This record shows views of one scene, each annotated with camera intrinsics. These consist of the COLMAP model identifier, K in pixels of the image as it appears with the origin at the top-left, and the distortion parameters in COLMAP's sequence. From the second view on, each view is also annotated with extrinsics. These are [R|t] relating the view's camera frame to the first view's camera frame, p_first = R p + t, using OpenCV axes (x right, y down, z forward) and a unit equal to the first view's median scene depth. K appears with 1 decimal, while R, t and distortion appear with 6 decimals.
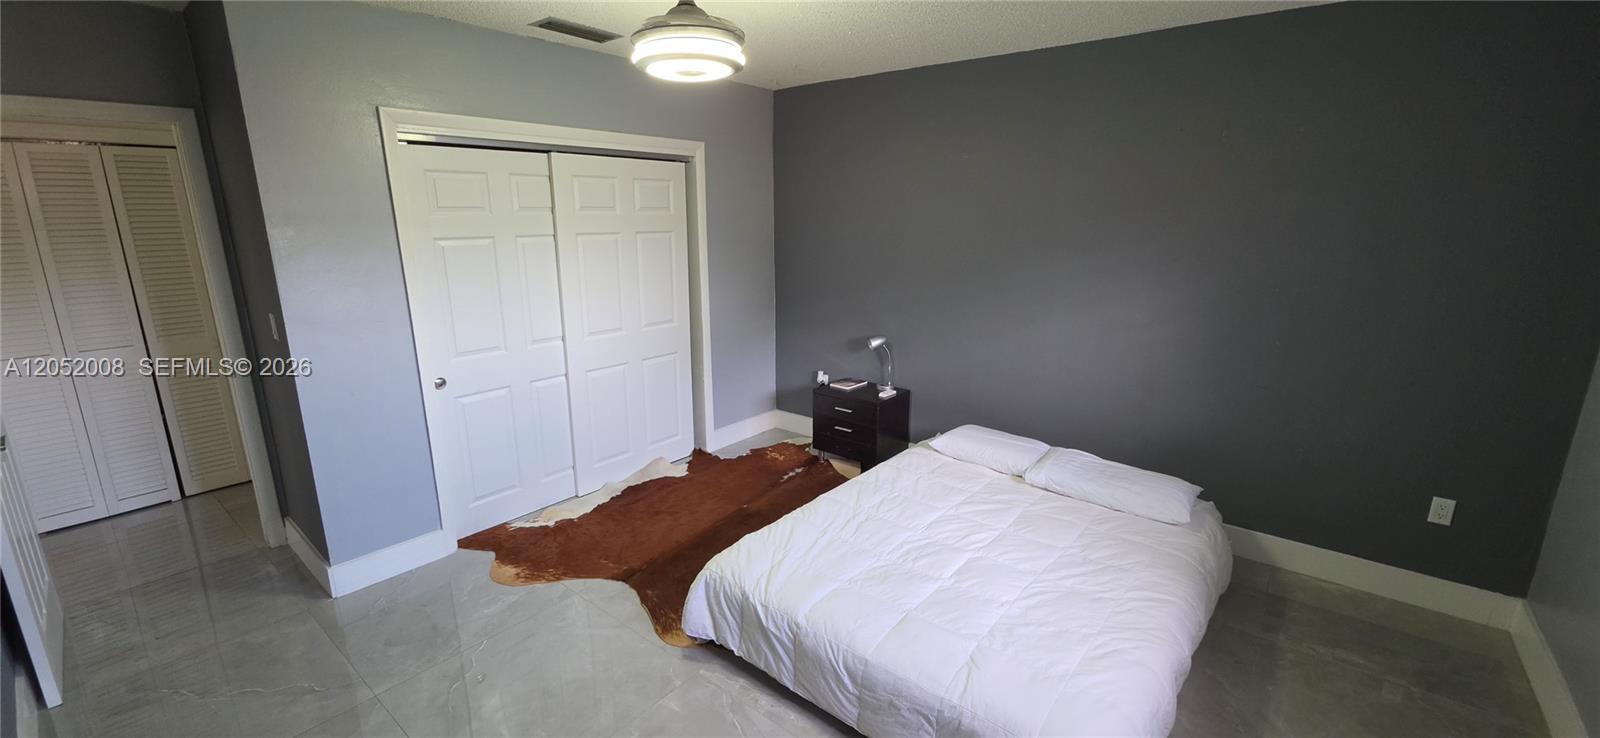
lens RADIAL K [[641.7, 0, 800.4], [0, 641.7, 366.3], [0, 0, 1]] dist [0.022065, -0.010717]
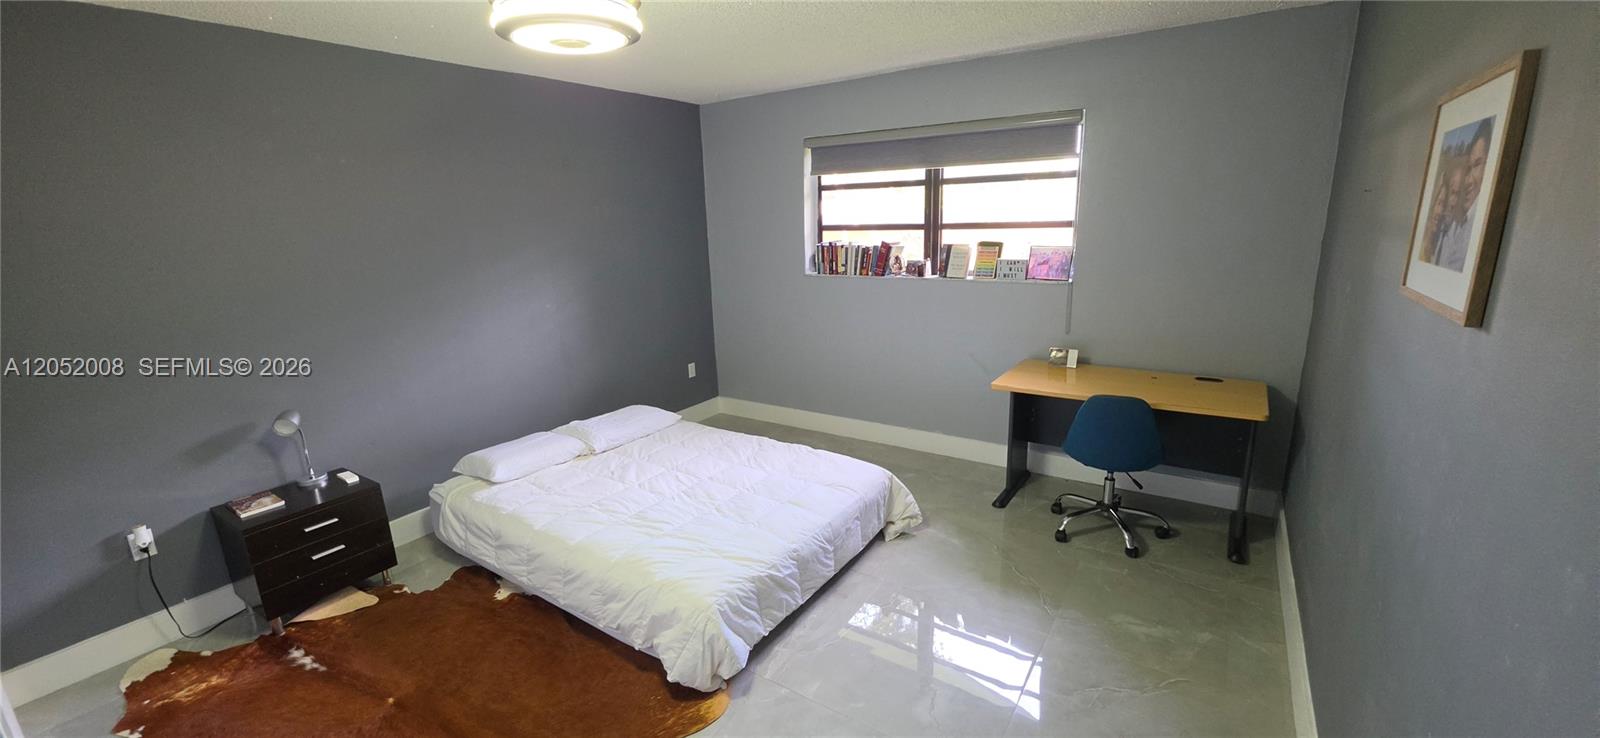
lens RADIAL K [[641.7, 0, 800.4], [0, 641.7, 366.3], [0, 0, 1]] dist [0.022065, -0.010717]
pose [[-0.103492, -0.231890, 0.967221, -0.891623], [0.262176, 0.931692, 0.251425, -0.184173], [-0.959455, 0.279603, -0.035626, 0.754700]]
